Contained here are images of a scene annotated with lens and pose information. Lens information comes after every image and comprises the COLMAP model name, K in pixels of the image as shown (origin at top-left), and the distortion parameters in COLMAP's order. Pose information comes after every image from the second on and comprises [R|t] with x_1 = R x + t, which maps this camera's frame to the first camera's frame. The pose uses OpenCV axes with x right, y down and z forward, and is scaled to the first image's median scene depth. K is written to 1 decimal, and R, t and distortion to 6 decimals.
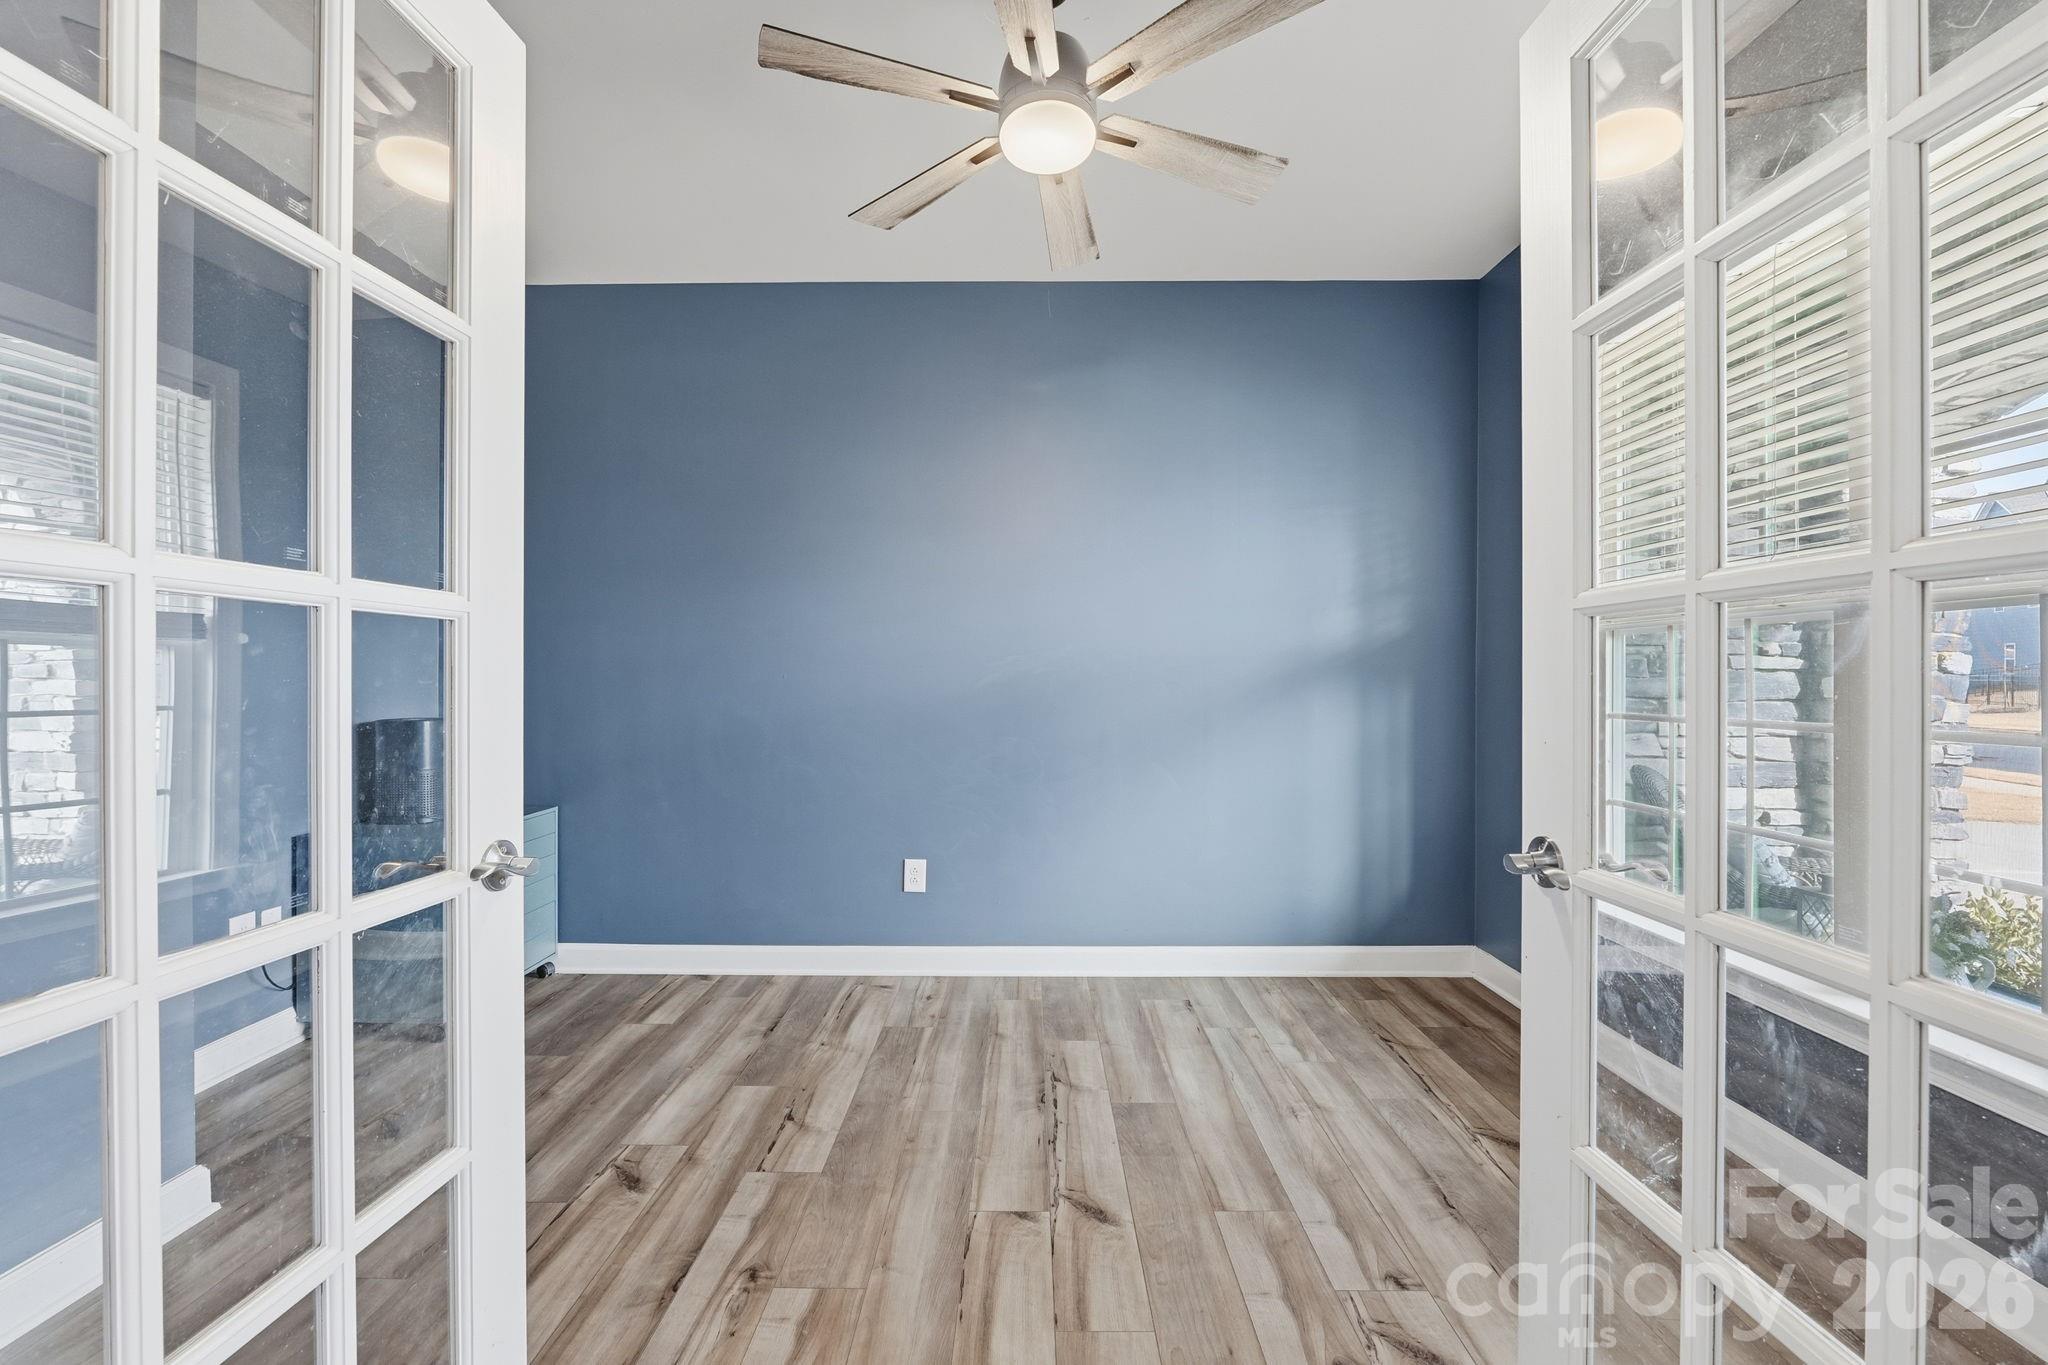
lens RADIAL K [[849.6, 0, 1021.7], [0, 849.6, 680.8], [0, 0, 1]] dist [-0.015989, 0.001044]
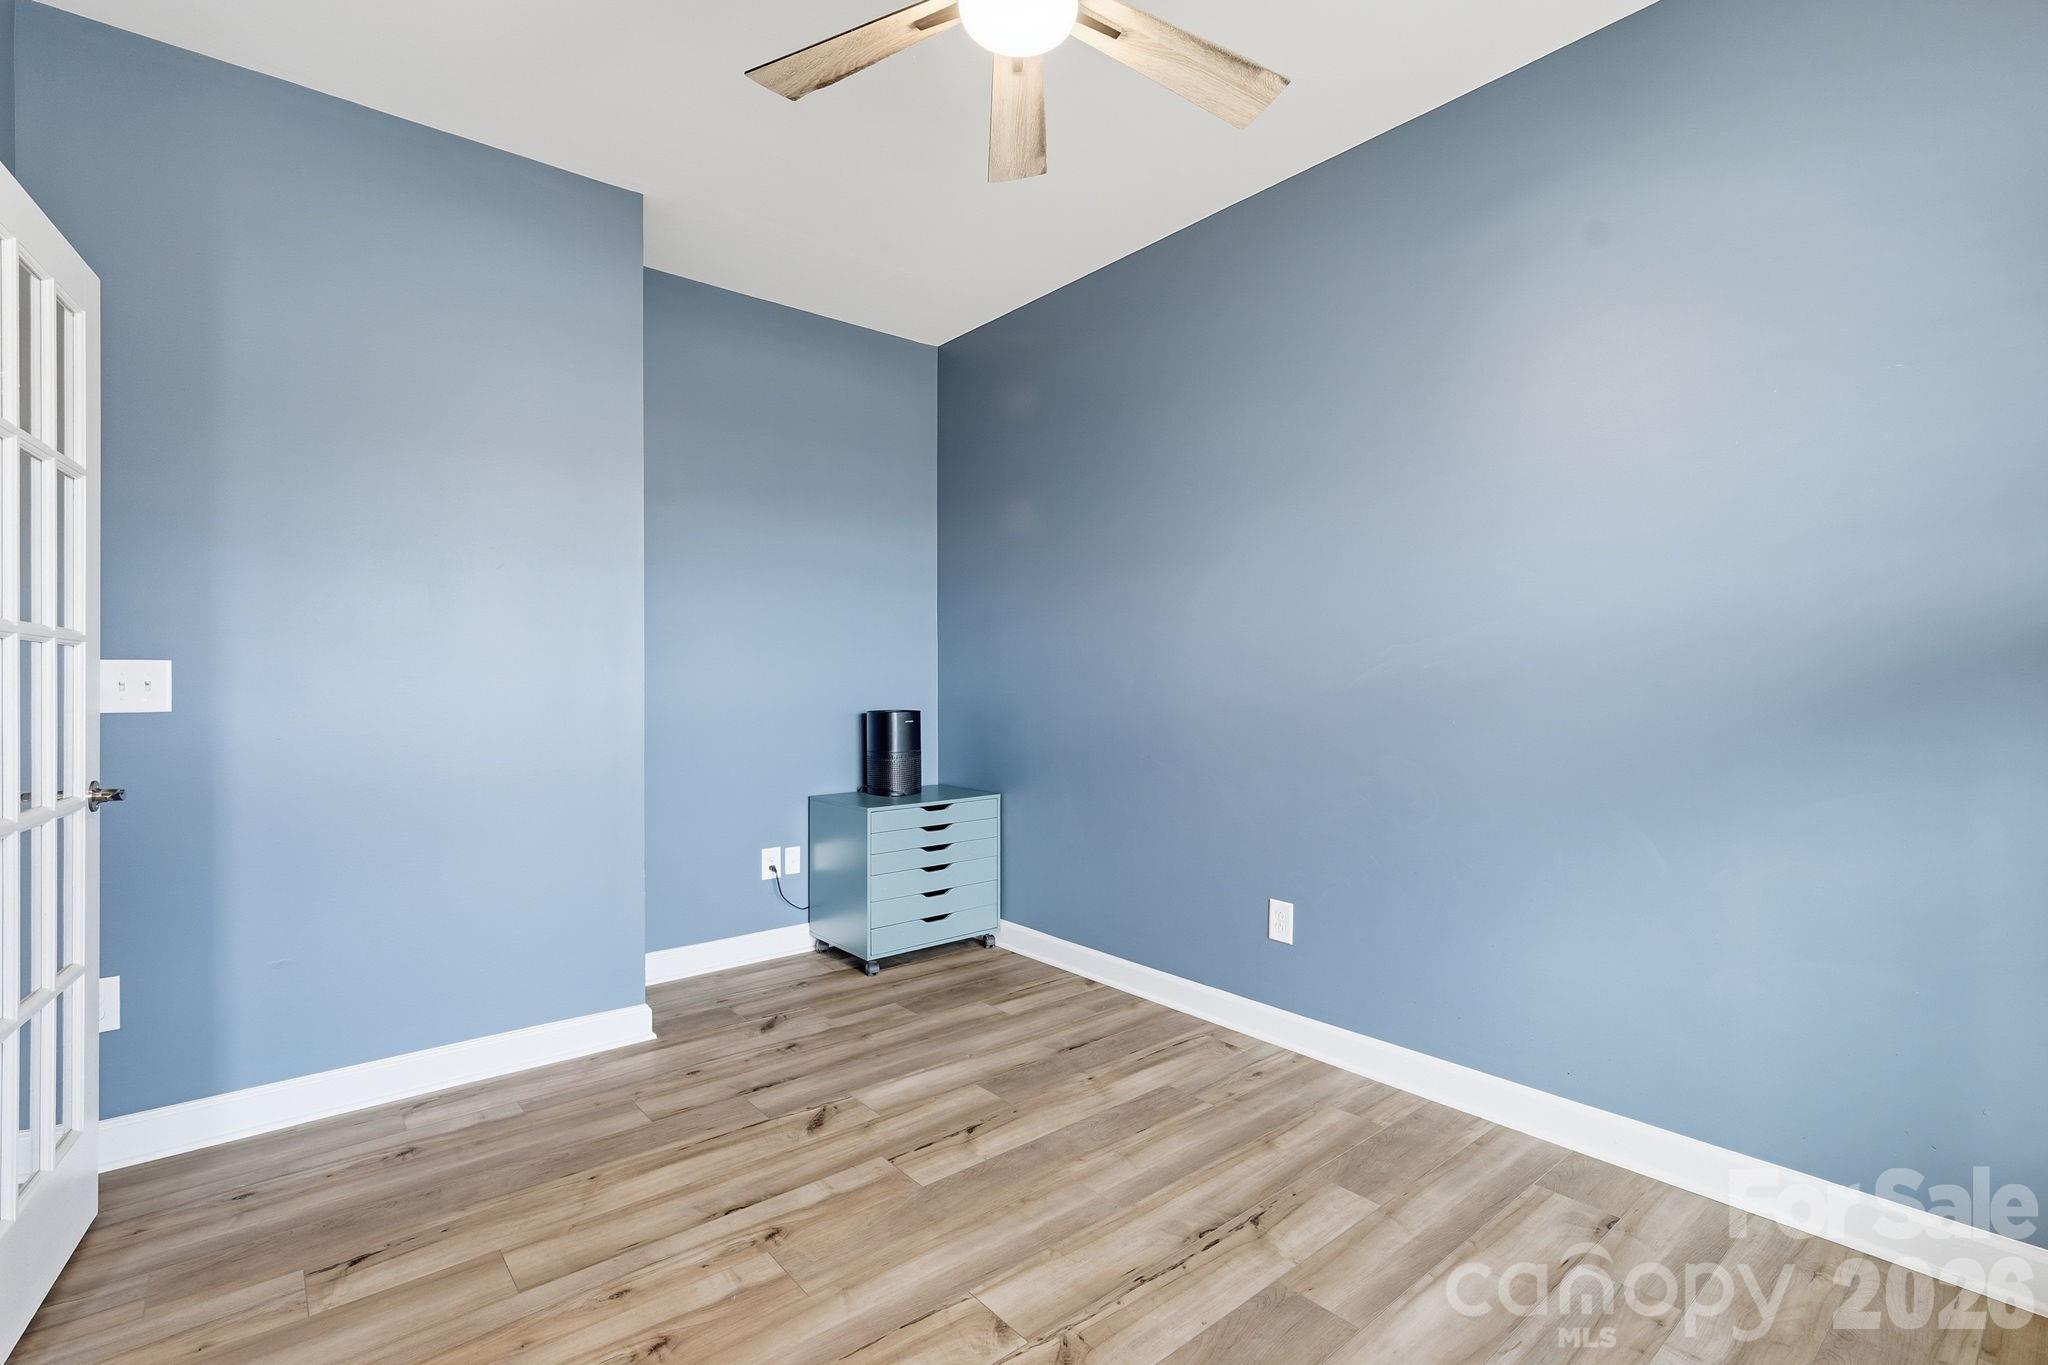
lens RADIAL K [[942.9, 0, 1018.9], [0, 942.9, 679.2], [0, 0, 1]] dist [-0.000156, 0.000962]
pose [[0.640778, 0.001785, -0.767724, 0.510432], [0.001406, 0.999993, 0.003498, -0.006219], [0.767725, -0.003321, 0.640771, 0.296316]]
